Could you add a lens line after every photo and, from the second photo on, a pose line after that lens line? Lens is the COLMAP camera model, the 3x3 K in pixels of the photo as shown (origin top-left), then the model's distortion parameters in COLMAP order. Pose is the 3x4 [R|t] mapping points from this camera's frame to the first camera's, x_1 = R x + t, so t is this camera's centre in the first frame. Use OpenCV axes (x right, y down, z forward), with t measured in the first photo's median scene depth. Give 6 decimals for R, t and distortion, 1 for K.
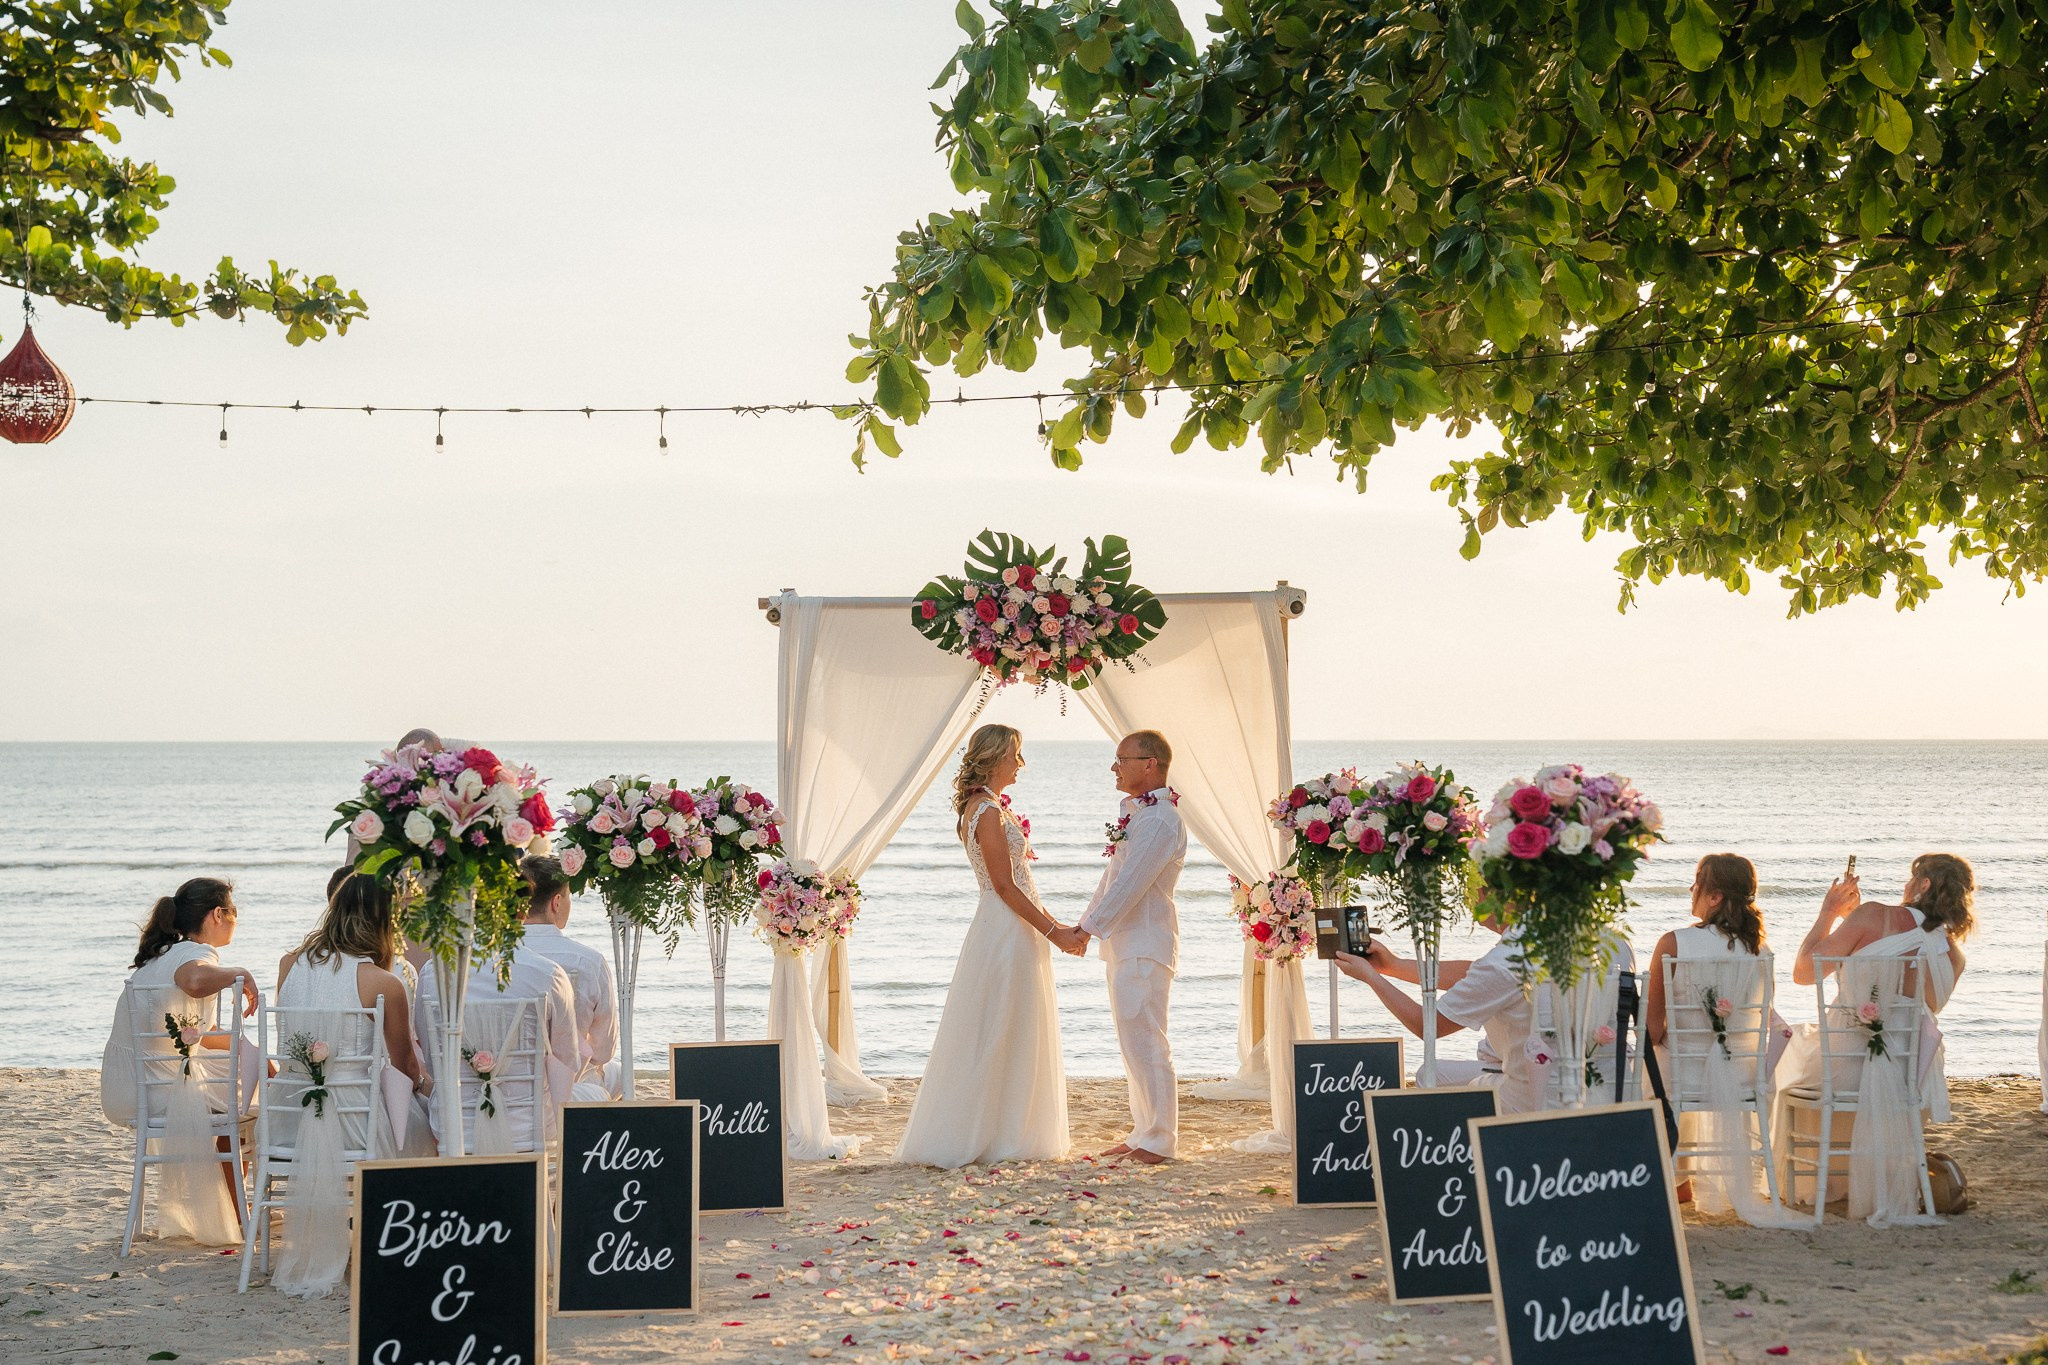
lens RADIAL K [[3012.1, 0, 1093.8], [0, 3012.1, 681.3], [0, 0, 1]] dist [-0.014821, 0.060003]
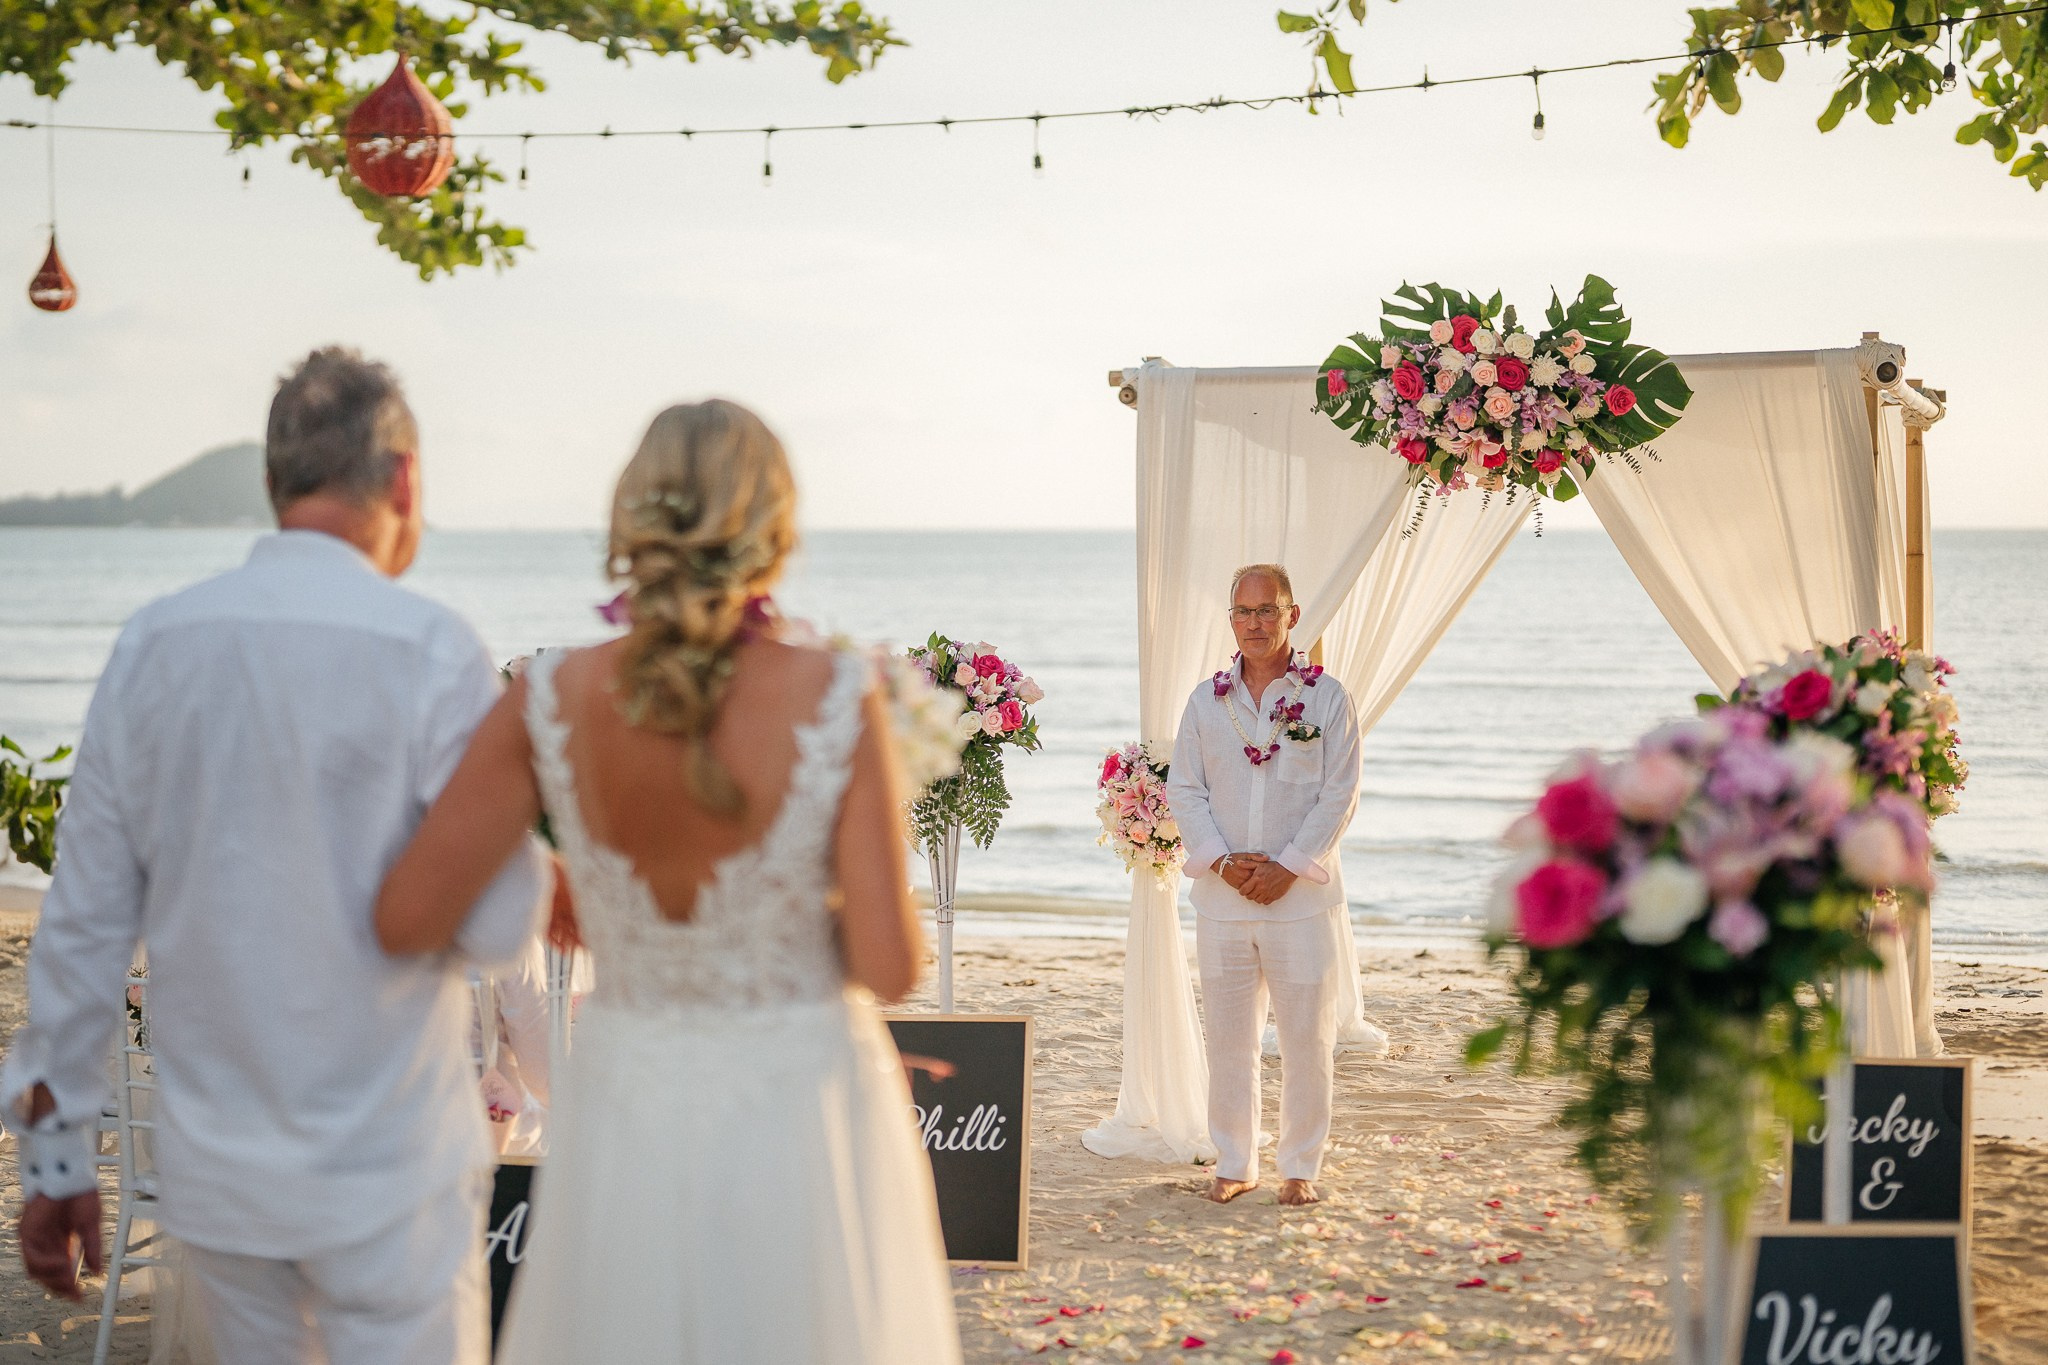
lens RADIAL K [[3049.6, 0, 1085.4], [0, 3049.6, 639.4], [0, 0, 1]] dist [0.162391, -2.078331]
pose [[0.944563, 0.012684, -0.328086, 0.163963], [0.005525, 0.998498, 0.054511, -0.004905], [0.328285, -0.053302, 0.943074, 0.429384]]
